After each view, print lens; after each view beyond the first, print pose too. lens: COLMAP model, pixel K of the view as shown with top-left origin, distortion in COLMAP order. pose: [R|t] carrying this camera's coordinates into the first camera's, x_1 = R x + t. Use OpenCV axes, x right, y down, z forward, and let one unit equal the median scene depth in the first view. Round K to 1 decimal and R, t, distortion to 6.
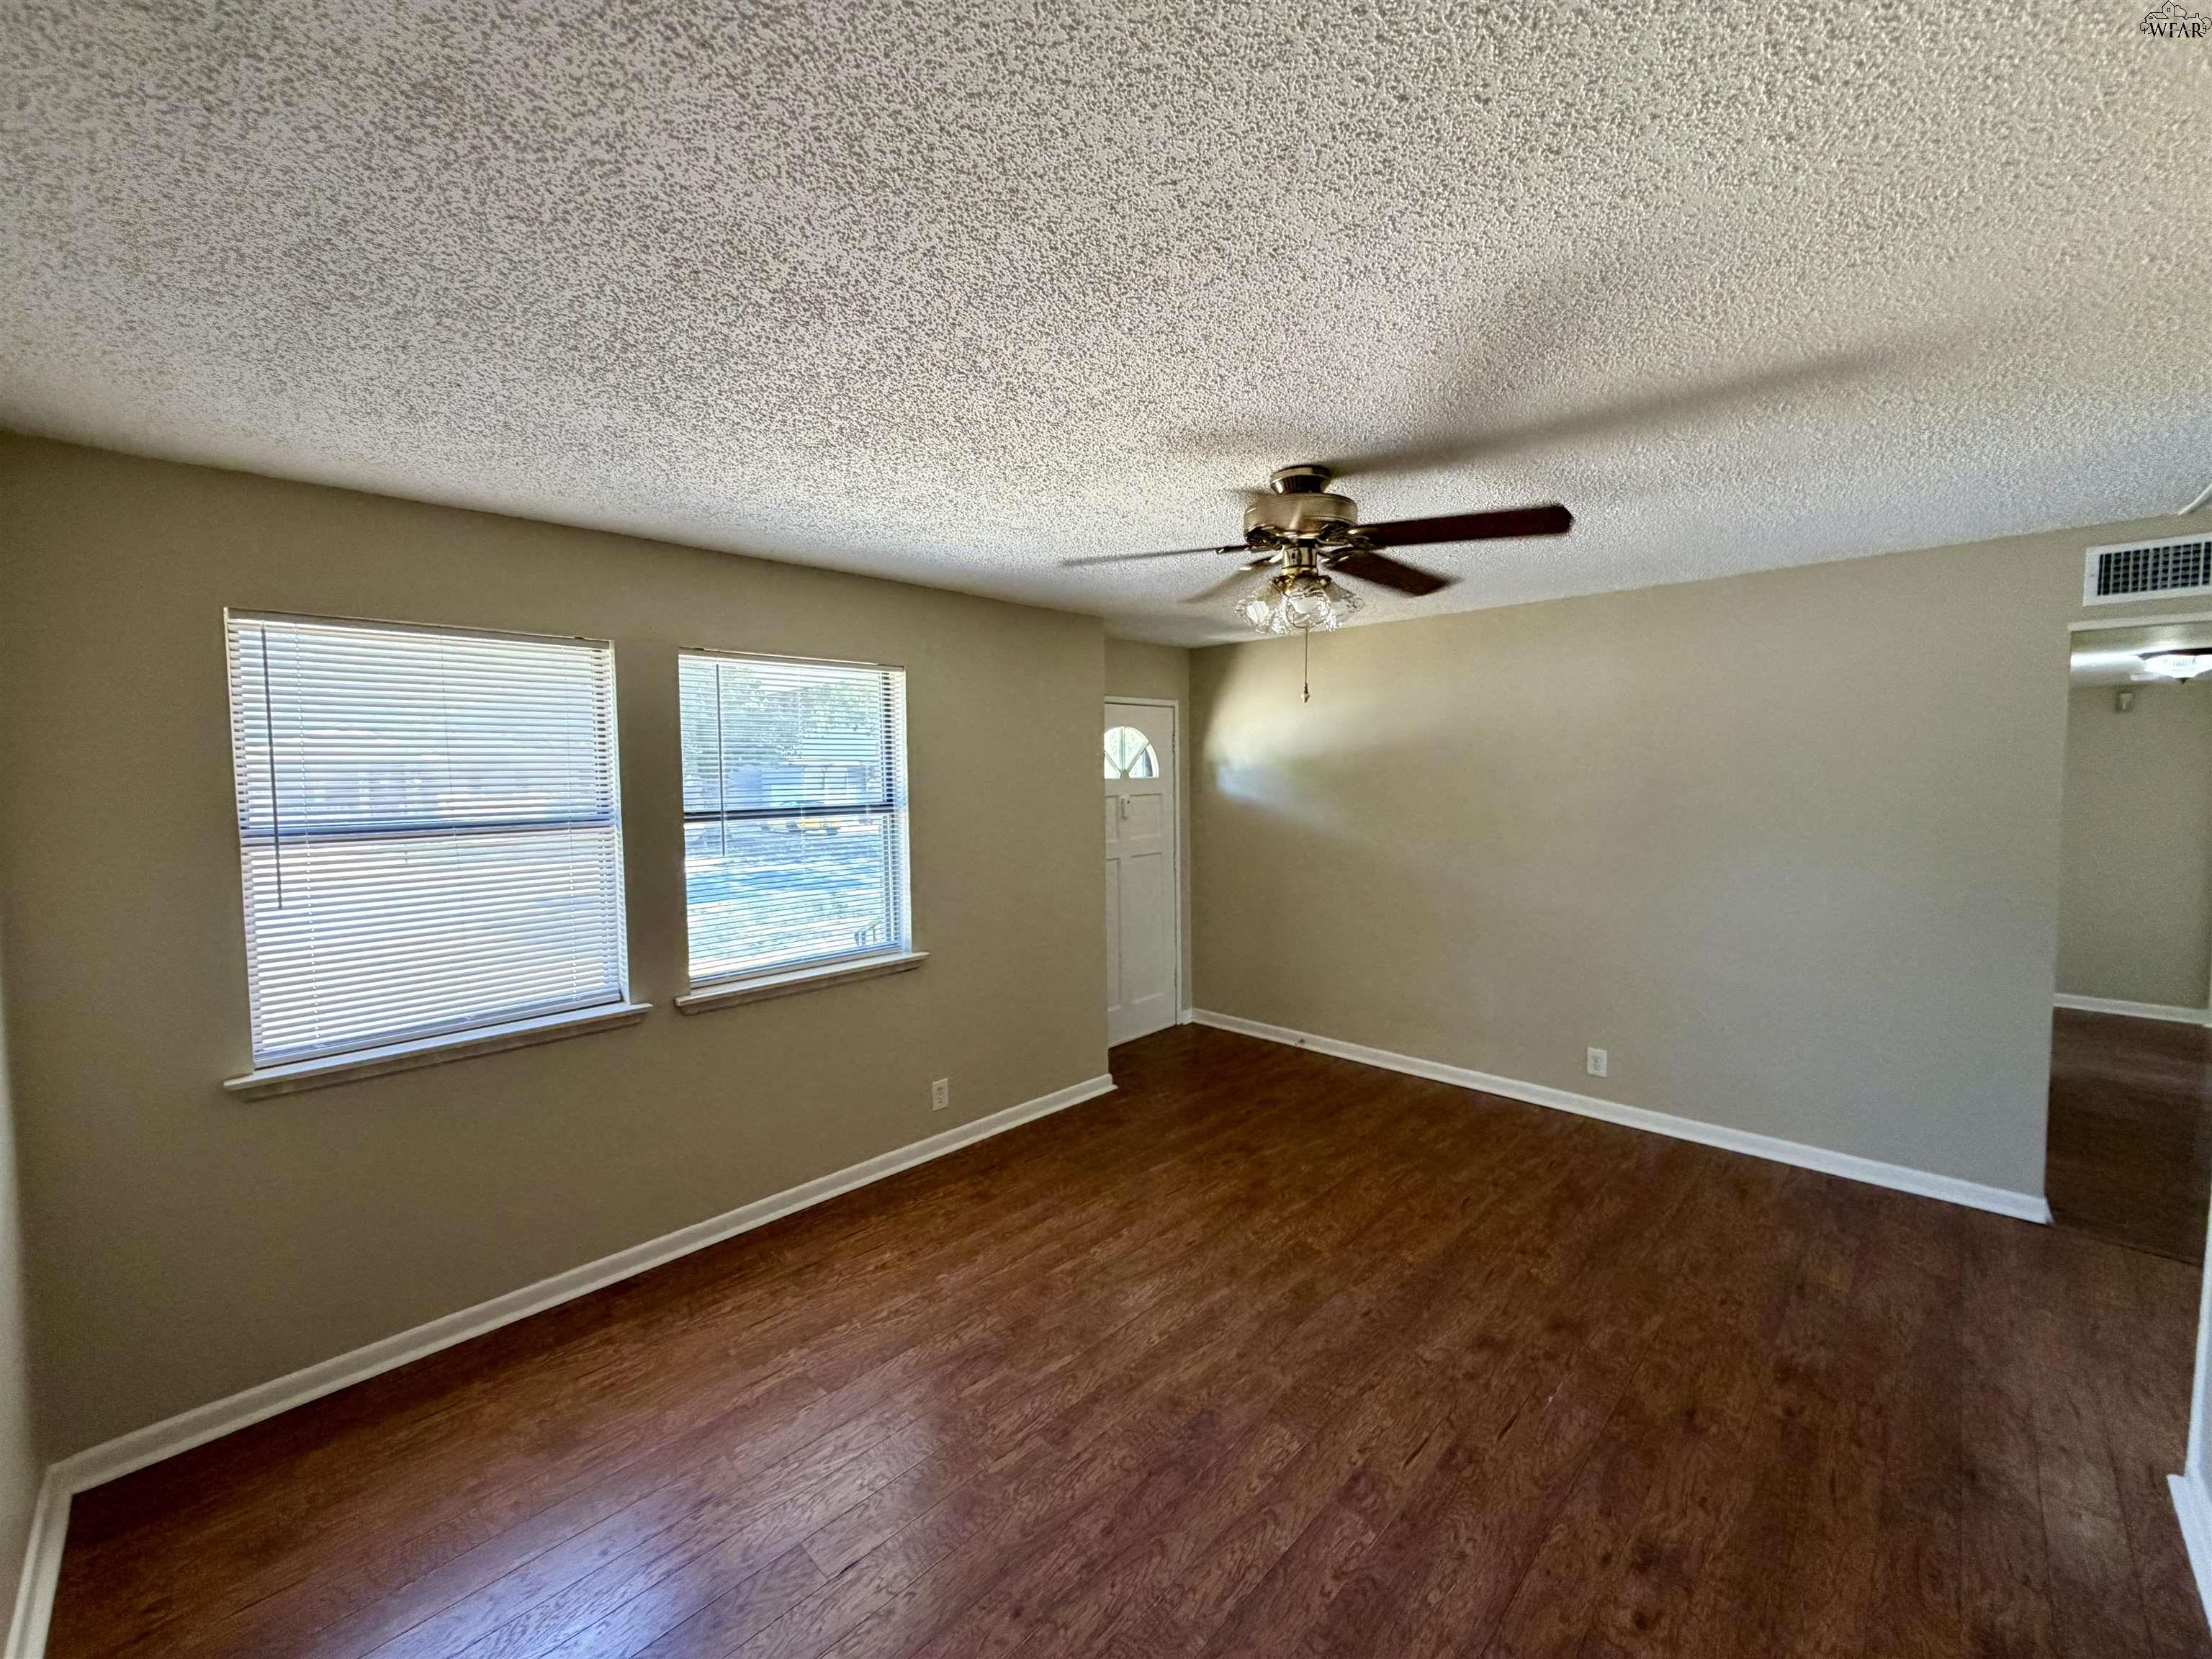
lens RADIAL K [[878.3, 0, 1098.7], [0, 878.3, 829.3], [0, 0, 1]] dist [-0.001347, -0.000389]
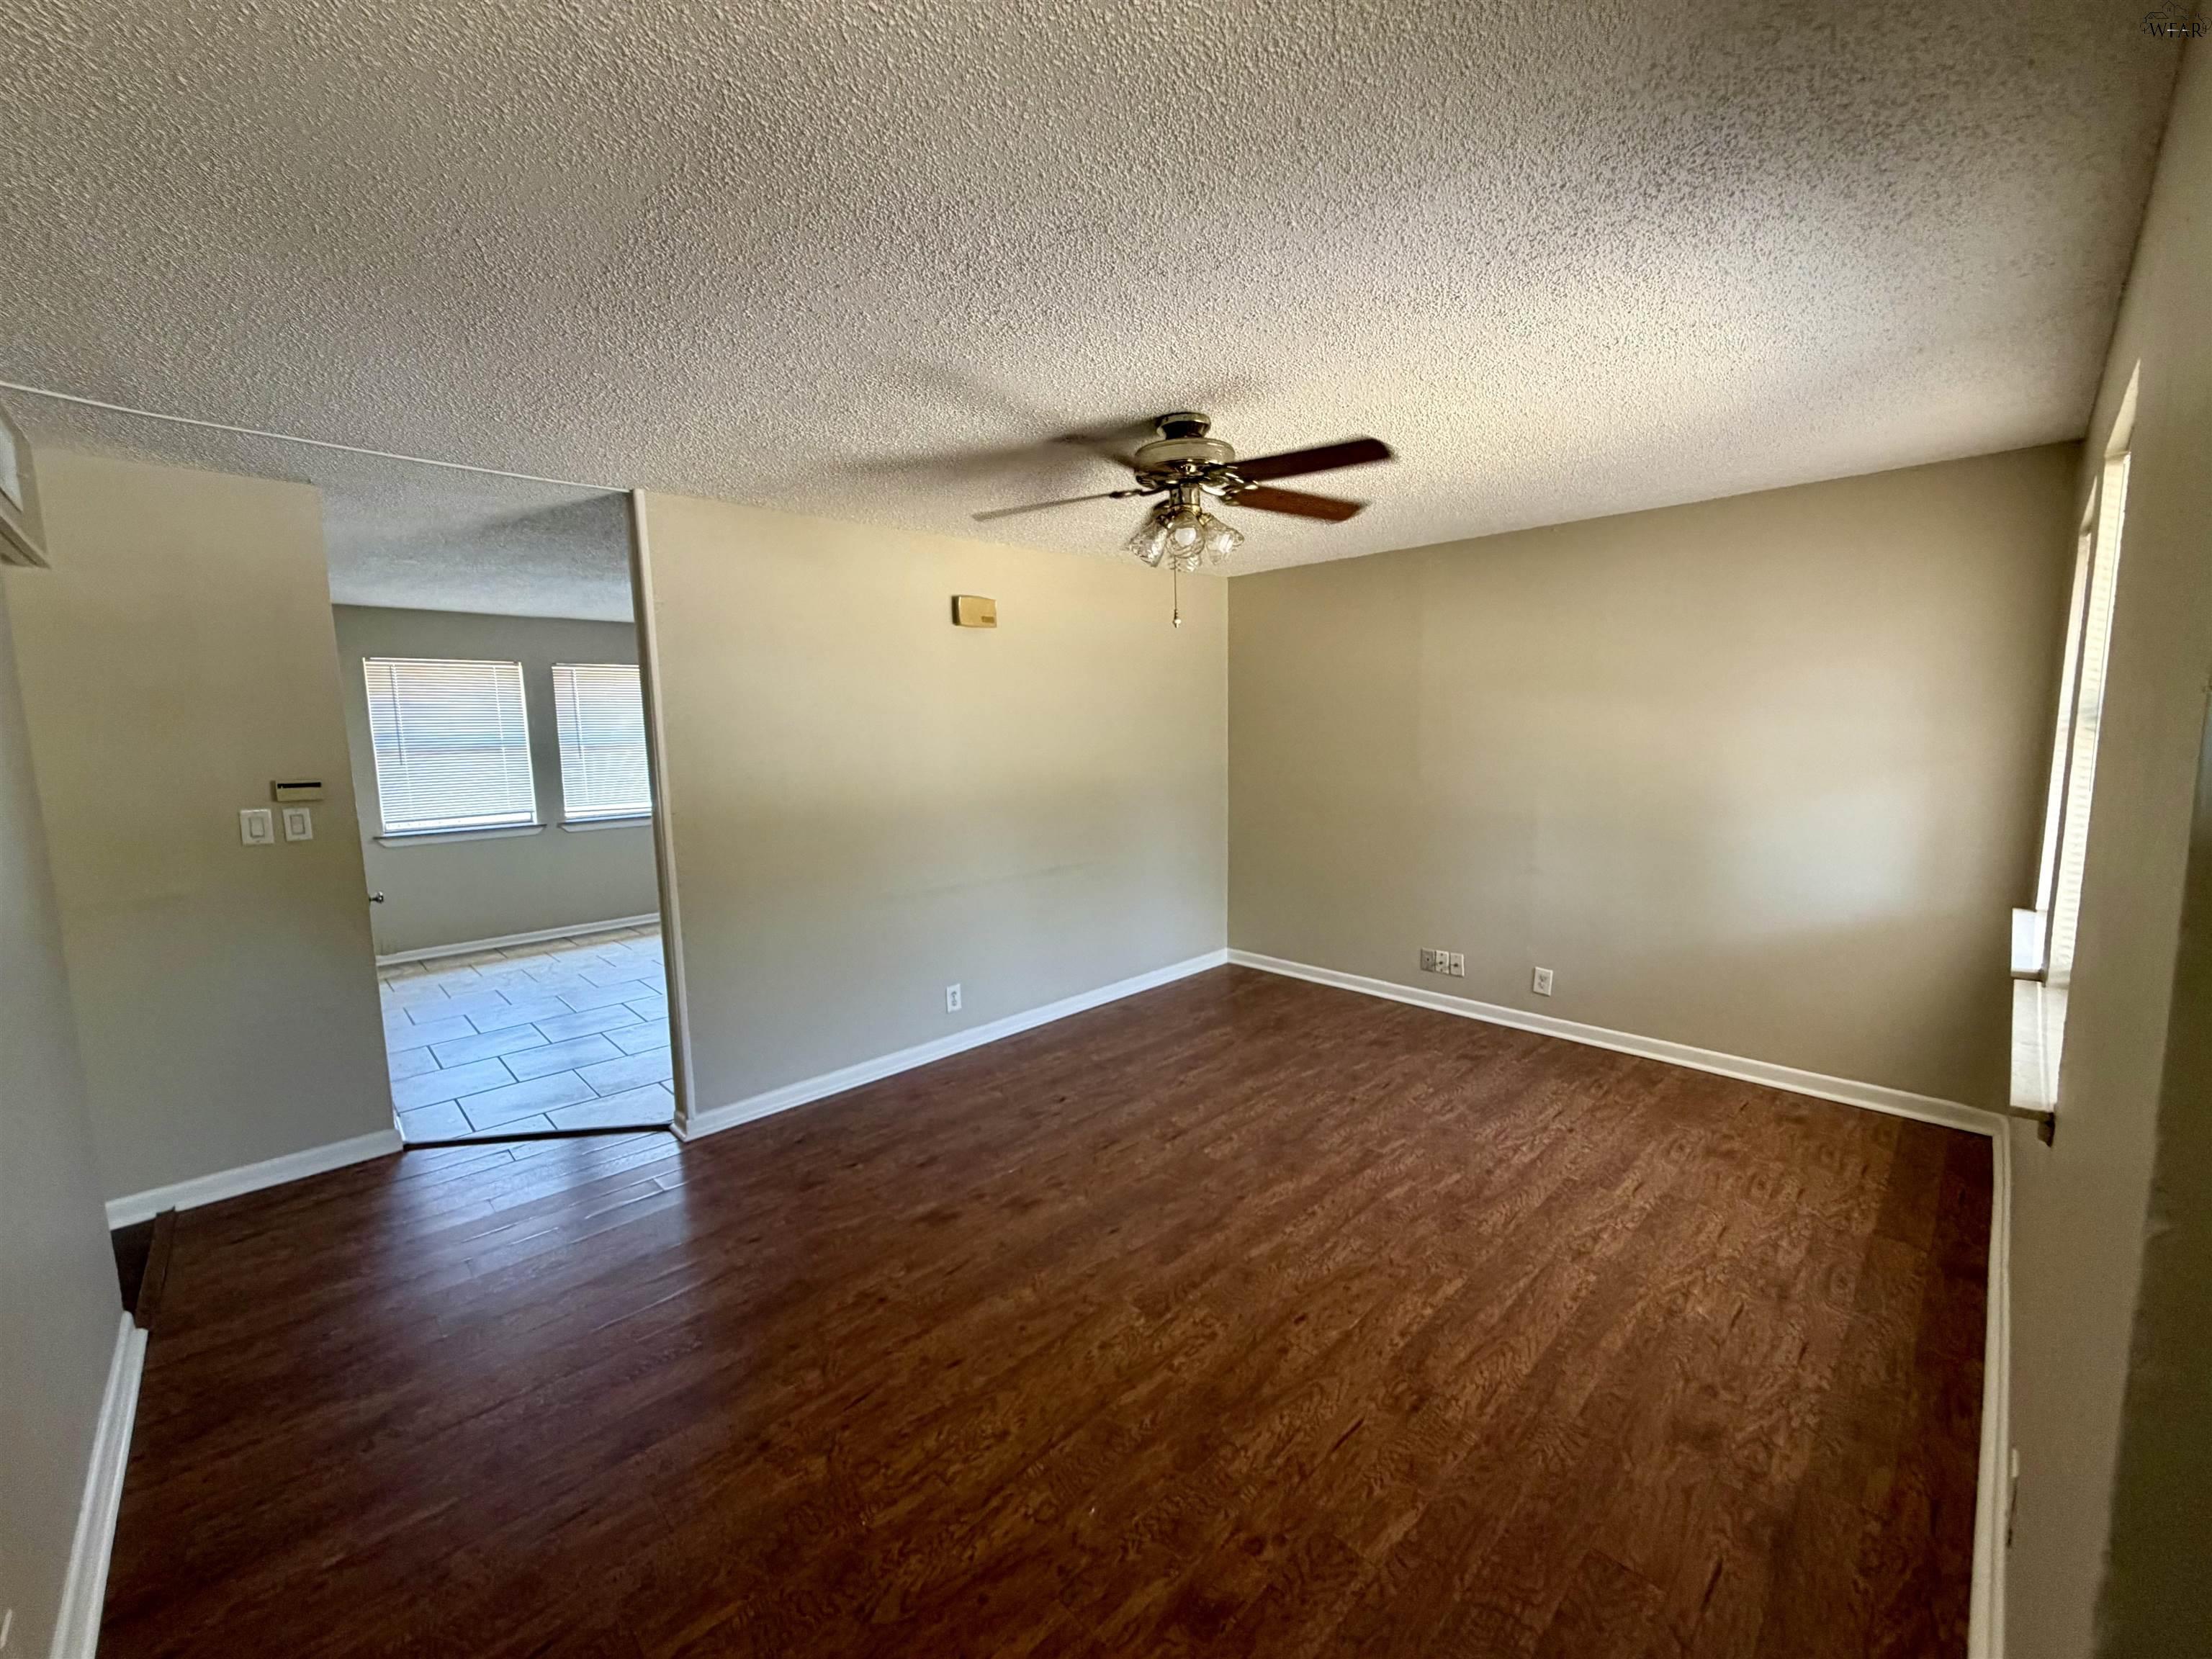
lens RADIAL K [[878.3, 0, 1098.7], [0, 878.3, 829.3], [0, 0, 1]] dist [-0.001347, -0.000389]
pose [[-0.999094, 0.028023, 0.032019, 0.259059], [0.033263, 0.983647, 0.177011, -0.081239], [-0.026535, 0.177915, -0.983688, 1.783001]]
